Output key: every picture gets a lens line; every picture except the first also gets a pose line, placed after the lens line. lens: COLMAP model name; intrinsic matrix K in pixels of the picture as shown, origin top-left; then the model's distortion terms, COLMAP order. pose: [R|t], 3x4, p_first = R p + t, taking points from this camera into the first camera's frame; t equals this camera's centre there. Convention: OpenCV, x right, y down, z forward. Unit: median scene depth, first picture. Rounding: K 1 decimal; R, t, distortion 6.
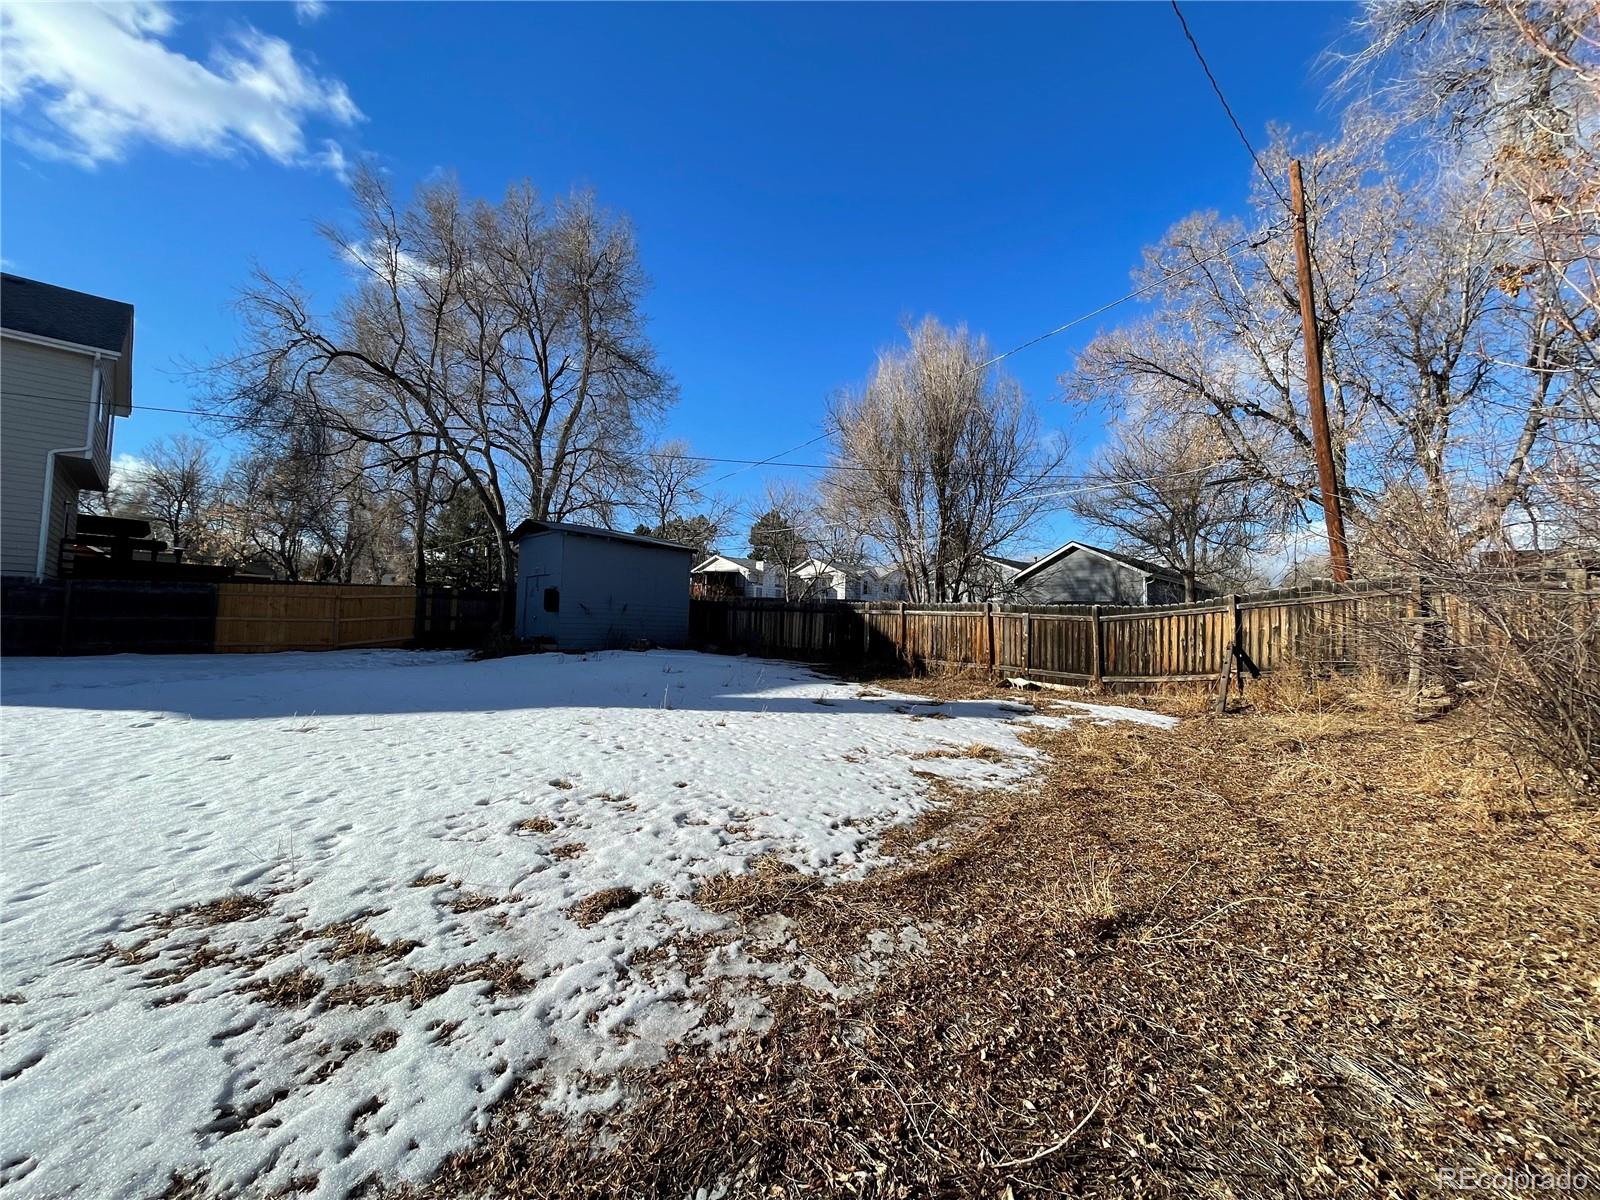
lens RADIAL K [[643.5, 0, 798.8], [0, 643.5, 595.4], [0, 0, 1]] dist [-0.002643, -0.000949]
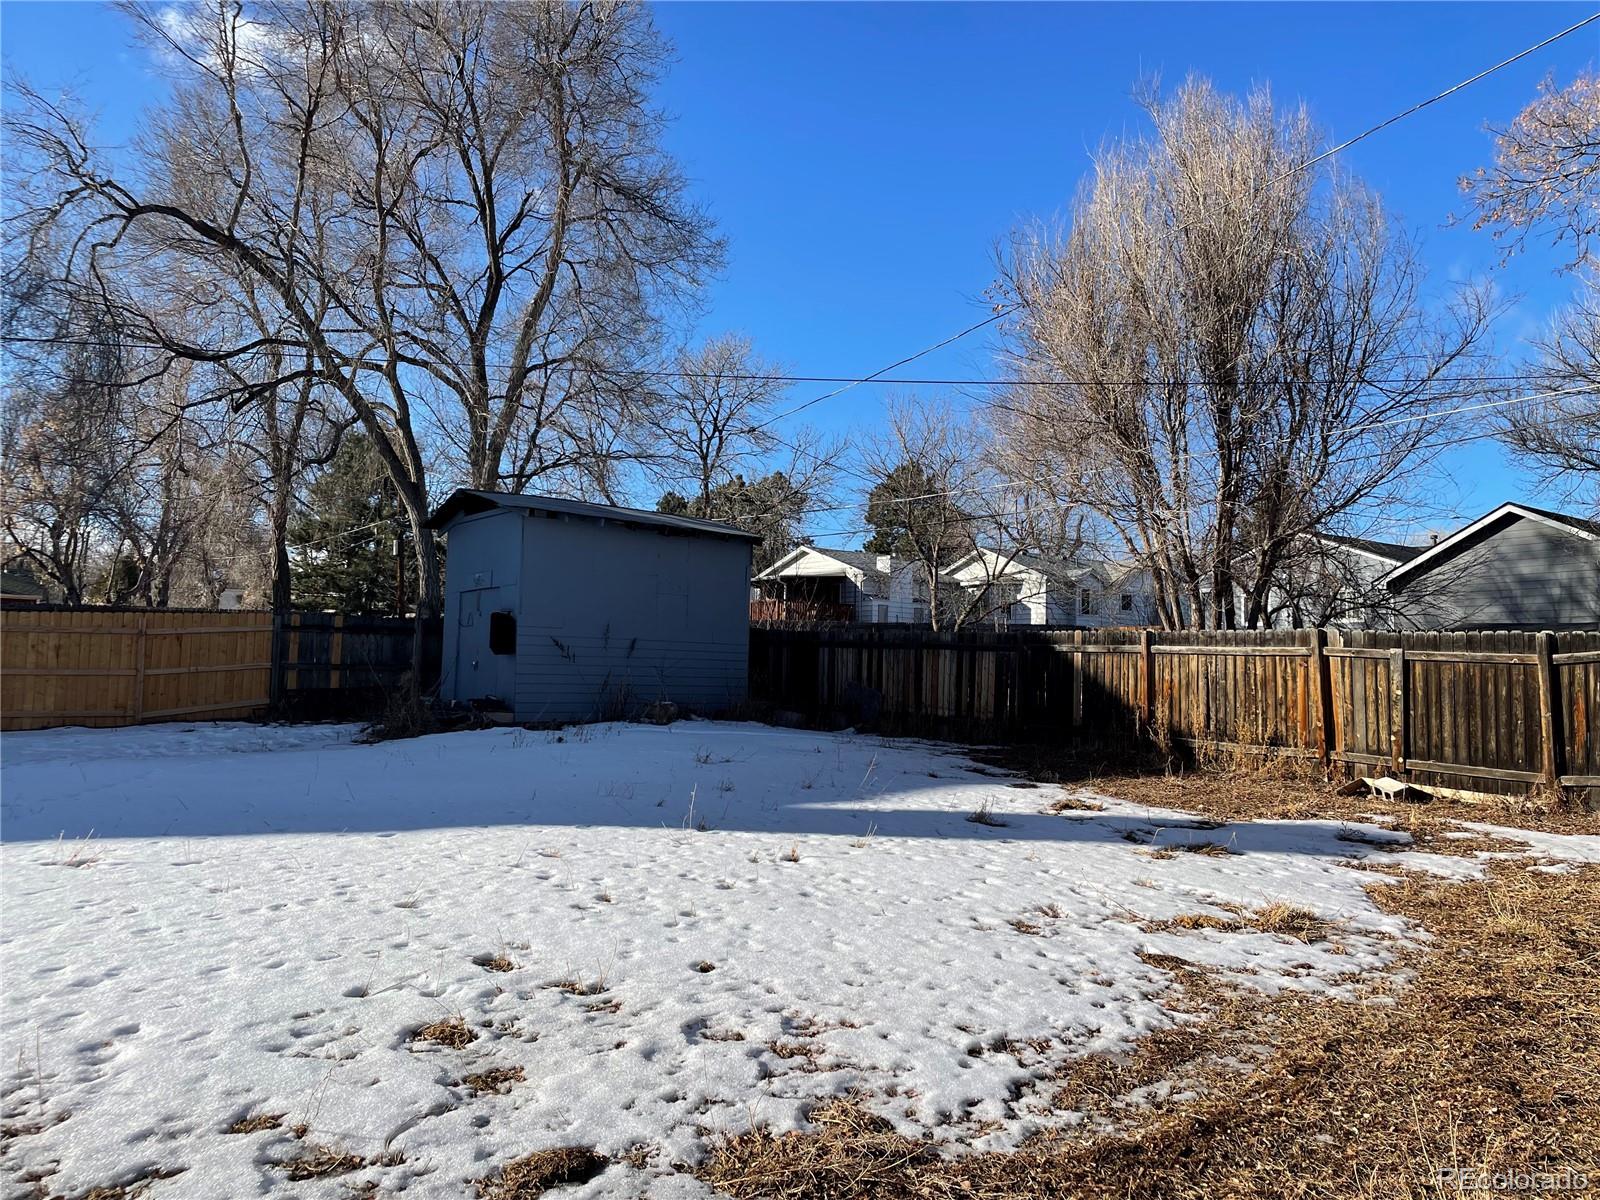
lens RADIAL K [[1200.5, 0, 809.2], [0, 1200.5, 594.6], [0, 0, 1]] dist [0.083238, -0.099555]
pose [[0.992092, -0.015307, -0.124578, 0.016623], [0.012790, 0.999698, -0.020972, -0.001012], [0.124861, 0.019213, 0.991988, -0.010208]]
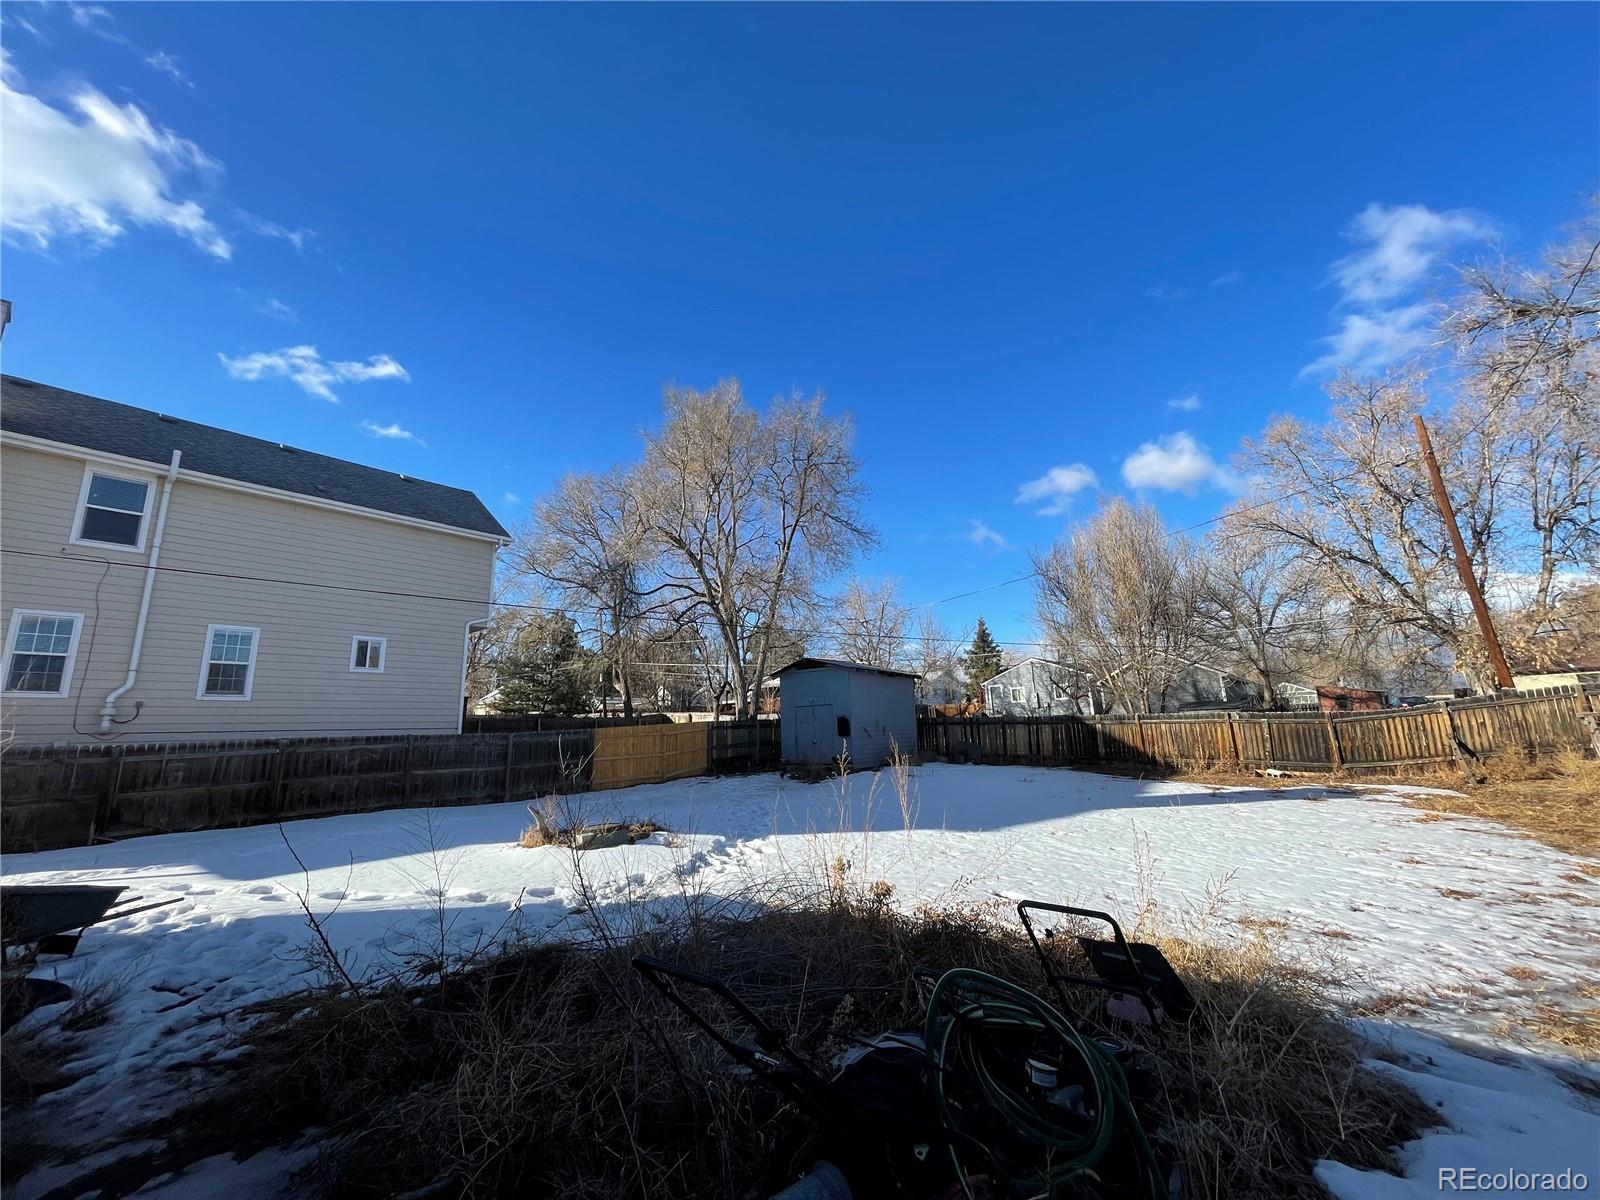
lens RADIAL K [[643.5, 0, 798.8], [0, 643.5, 595.4], [0, 0, 1]] dist [-0.002643, -0.000949]
pose [[0.993834, -0.034043, 0.105523, -0.862791], [0.049735, 0.987457, -0.149852, -0.086167], [-0.099098, 0.154176, 0.983061, -0.300680]]
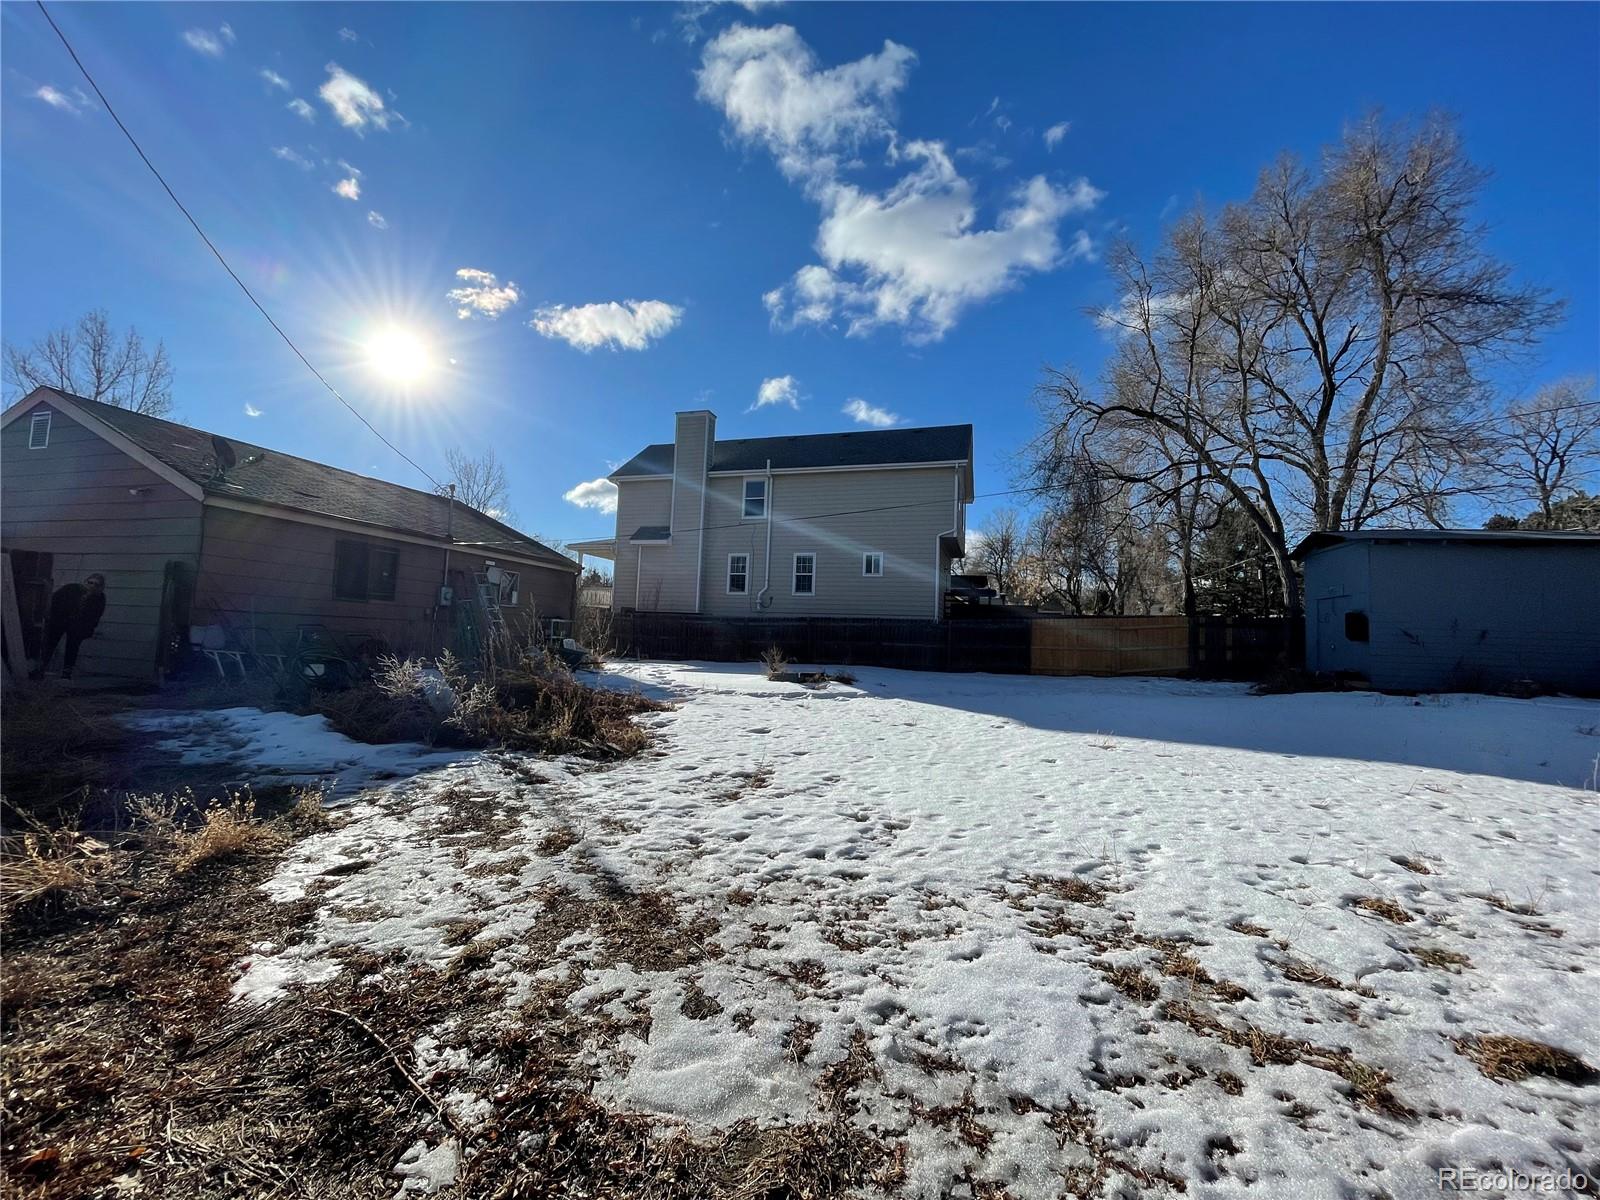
lens RADIAL K [[643.5, 0, 798.8], [0, 643.5, 595.4], [0, 0, 1]] dist [-0.002643, -0.000949]
pose [[0.474148, -0.066370, -0.877940, -0.007409], [0.026351, 0.997778, -0.061198, -0.001143], [0.880051, 0.005883, 0.474843, -0.007908]]
